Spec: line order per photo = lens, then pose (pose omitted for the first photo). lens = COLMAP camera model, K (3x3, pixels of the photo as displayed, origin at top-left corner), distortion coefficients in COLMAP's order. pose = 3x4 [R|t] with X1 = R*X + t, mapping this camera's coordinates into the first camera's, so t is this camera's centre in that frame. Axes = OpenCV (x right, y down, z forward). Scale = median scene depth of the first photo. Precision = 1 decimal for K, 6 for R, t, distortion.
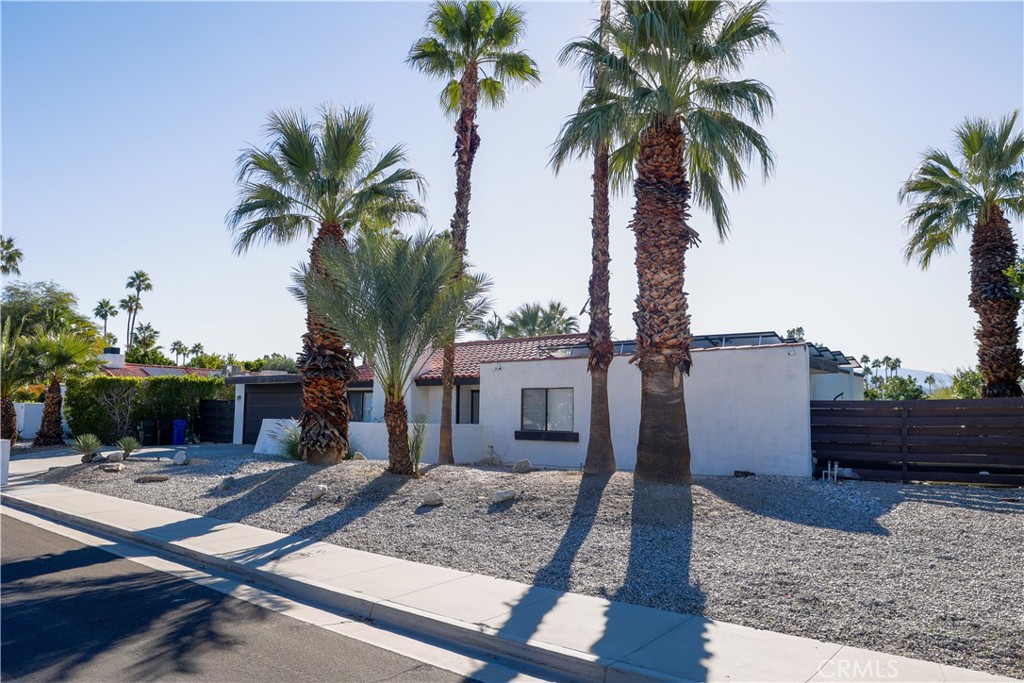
lens RADIAL K [[729.2, 0, 512.0], [0, 729.2, 341.5], [0, 0, 1]] dist [-0.092763, 0.083518]
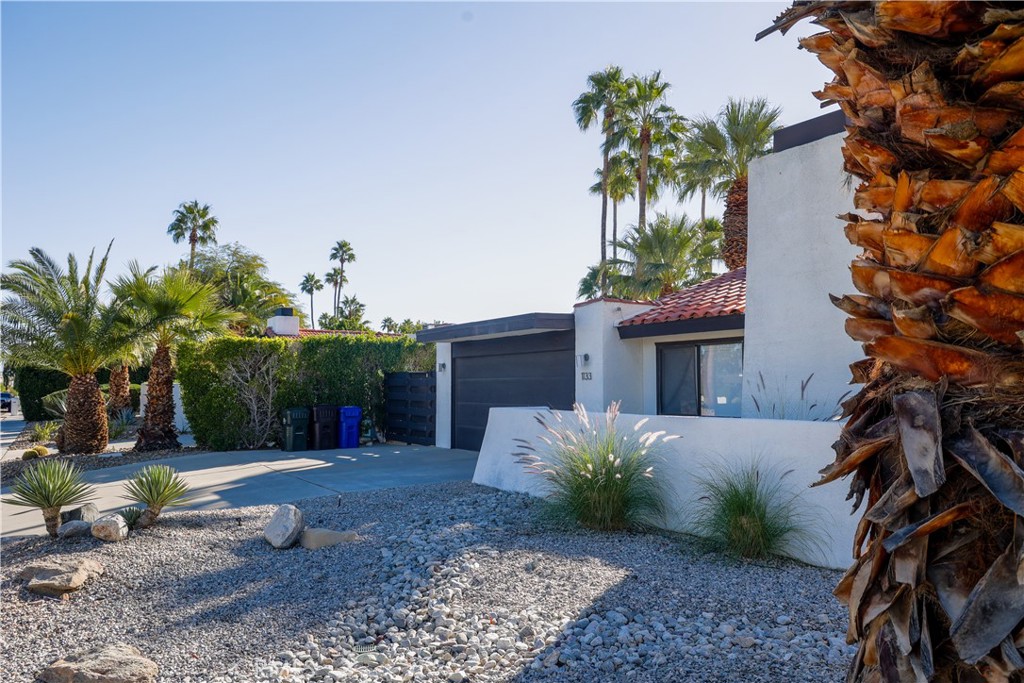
lens RADIAL K [[729.2, 0, 512.0], [0, 729.2, 341.5], [0, 0, 1]] dist [-0.092763, 0.083518]
pose [[0.961651, -0.031947, -0.272407, -0.087130], [0.042152, 0.998609, 0.031690, 0.021739], [0.271016, -0.041957, 0.961660, 0.238892]]
